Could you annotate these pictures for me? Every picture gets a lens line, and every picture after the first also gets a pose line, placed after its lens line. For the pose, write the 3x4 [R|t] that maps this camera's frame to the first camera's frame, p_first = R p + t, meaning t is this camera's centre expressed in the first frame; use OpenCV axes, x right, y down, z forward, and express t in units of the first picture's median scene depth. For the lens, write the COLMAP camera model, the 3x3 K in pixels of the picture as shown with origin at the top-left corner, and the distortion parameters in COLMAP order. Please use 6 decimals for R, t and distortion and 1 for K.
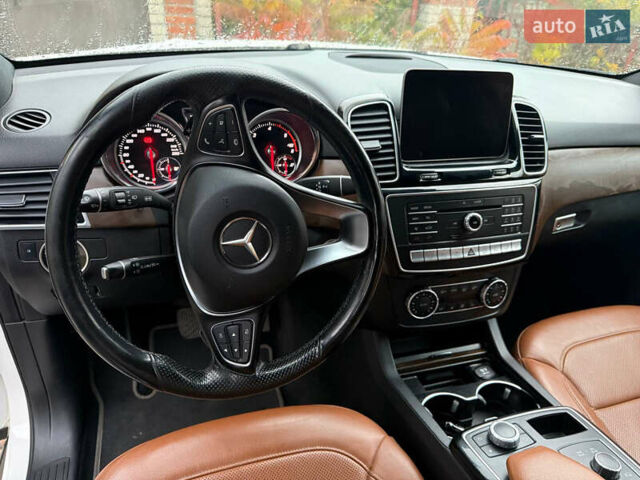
lens RADIAL K [[450.4, 0, 317.0], [0, 450.4, 246.1], [0, 0, 1]] dist [0.027708, -0.021964]
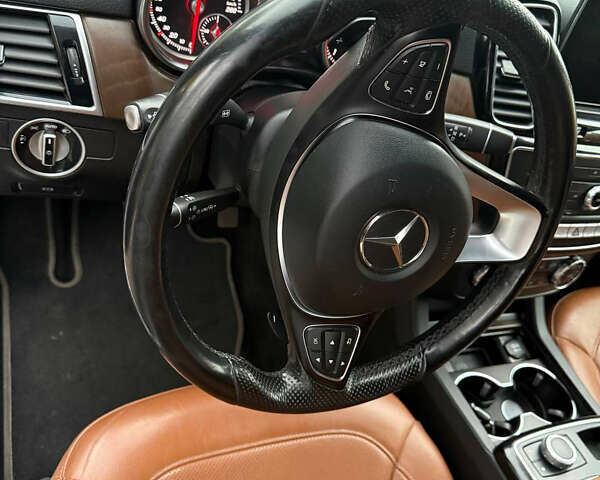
lens RADIAL K [[565.3, 0, 302.7], [0, 565.3, 242.0], [0, 0, 1]] dist [0.035420, 0.000000]
pose [[0.966570, 0.173299, 0.188972, -0.304403], [-0.222344, 0.933555, 0.281138, -0.145173], [-0.127695, -0.313756, 0.940878, 0.128154]]
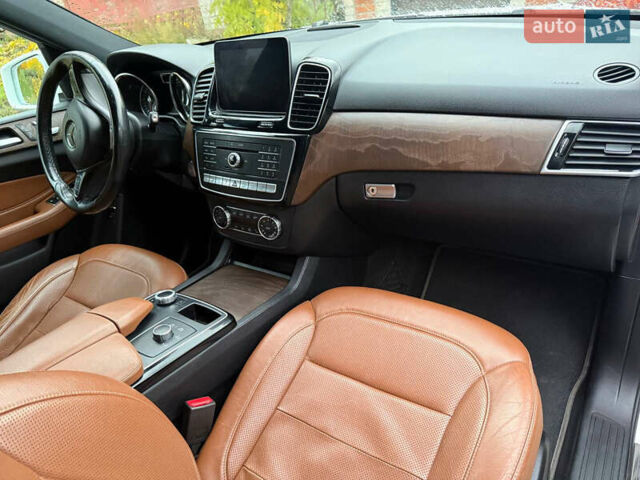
lens RADIAL K [[450.4, 0, 318.1], [0, 450.4, 243.0], [0, 0, 1]] dist [0.027708, -0.021964]
pose [[0.606791, 0.271354, -0.747108, 1.515523], [-0.222095, 0.960367, 0.168429, -0.095538], [0.763203, 0.063727, 0.643009, 0.366565]]
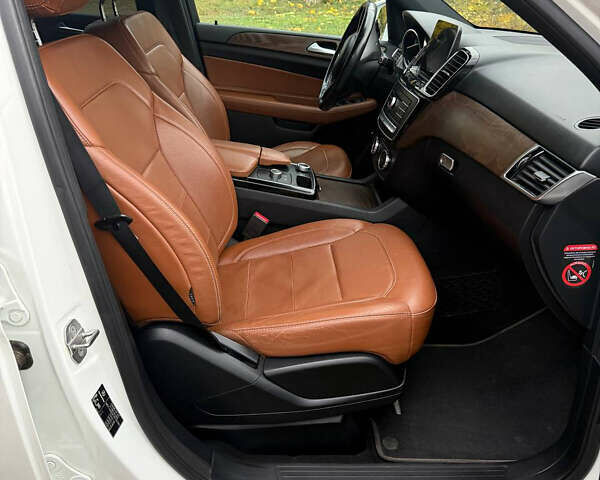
lens RADIAL K [[565.3, 0, 299.3], [0, 565.3, 239.5], [0, 0, 1]] dist [0.035420, 0.000000]
pose [[-0.270543, 0.348251, -0.897512, 2.496069], [-0.518890, 0.732520, 0.440644, -0.429559], [0.810901, 0.584923, -0.017475, 1.048330]]
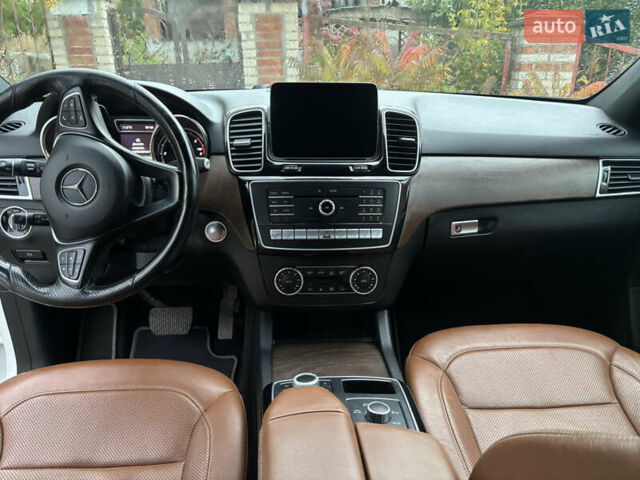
lens RADIAL K [[488.0, 0, 316.7], [0, 488.0, 244.1], [0, 0, 1]] dist [0.052696, 0.000559]
pose [[0.966358, 0.032212, -0.255174, 0.636791], [-0.076842, 0.982971, -0.166920, 0.245022], [0.245452, 0.180913, 0.952378, -0.164504]]
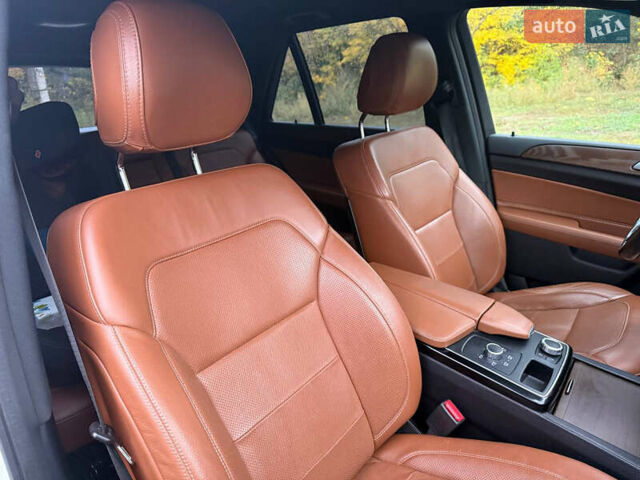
lens RADIAL K [[450.4, 0, 323.4], [0, 450.4, 240.6], [0, 0, 1]] dist [0.027708, -0.021964]
pose [[-0.830049, 0.160752, -0.534019, 1.497532], [-0.278632, 0.709941, 0.646798, -0.475366], [0.483096, 0.685669, -0.544496, 1.025394]]
